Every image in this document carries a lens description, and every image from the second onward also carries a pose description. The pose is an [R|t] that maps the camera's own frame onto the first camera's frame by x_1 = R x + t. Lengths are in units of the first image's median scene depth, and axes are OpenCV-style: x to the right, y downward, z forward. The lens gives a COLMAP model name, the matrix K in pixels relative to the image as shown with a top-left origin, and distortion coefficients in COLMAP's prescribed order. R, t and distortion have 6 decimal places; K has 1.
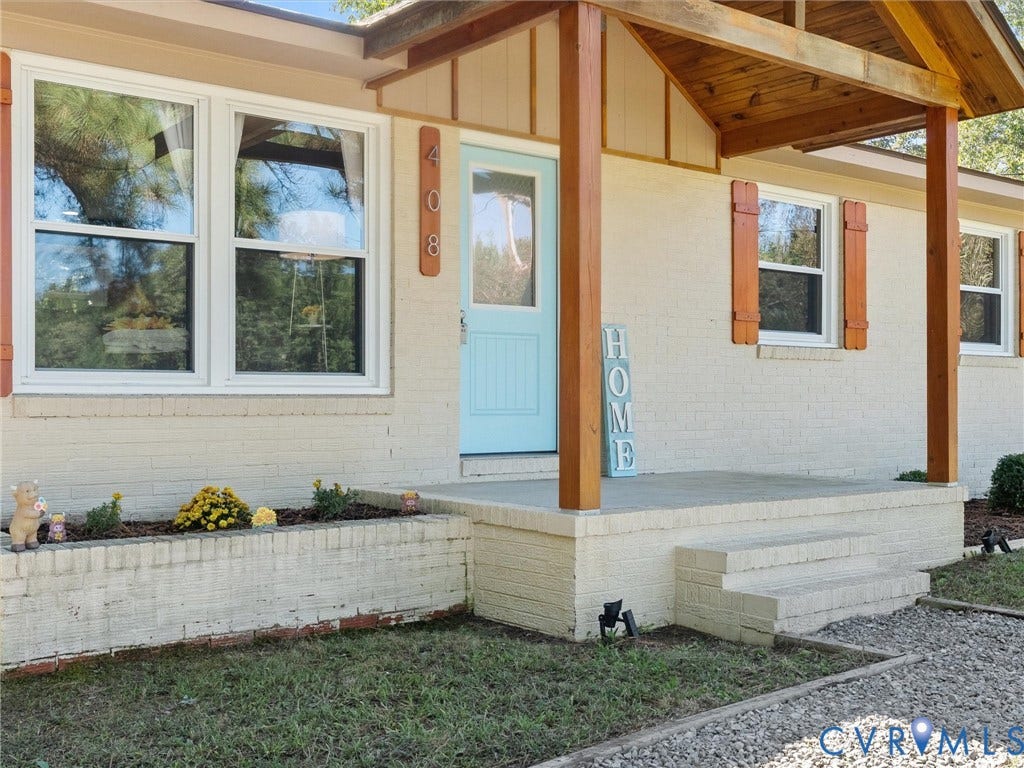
lens RADIAL K [[1148.1, 0, 508.9], [0, 1148.1, 388.3], [0, 0, 1]] dist [-0.034696, 0.000000]
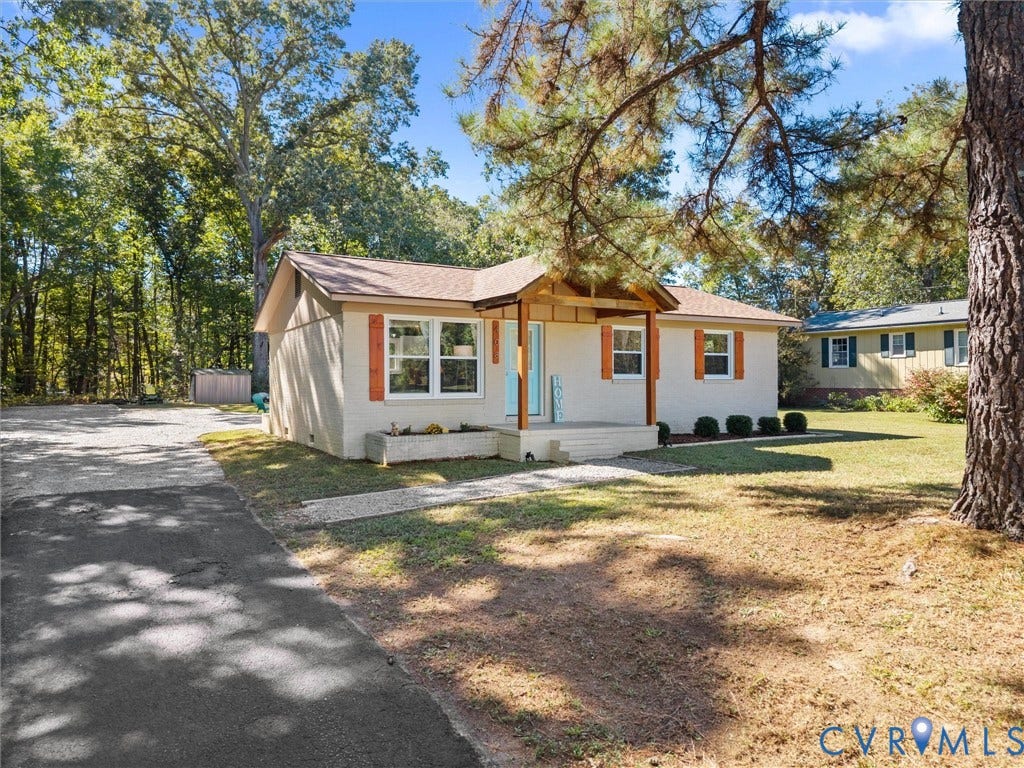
lens RADIAL K [[666.4, 0, 512.7], [0, 666.4, 378.7], [0, 0, 1]] dist [0.047633, 0.000708]
pose [[0.987879, 0.000033, -0.155225, 0.320818], [0.001490, 0.999952, 0.009691, -0.078157], [0.155218, -0.009804, 0.987832, -1.070511]]
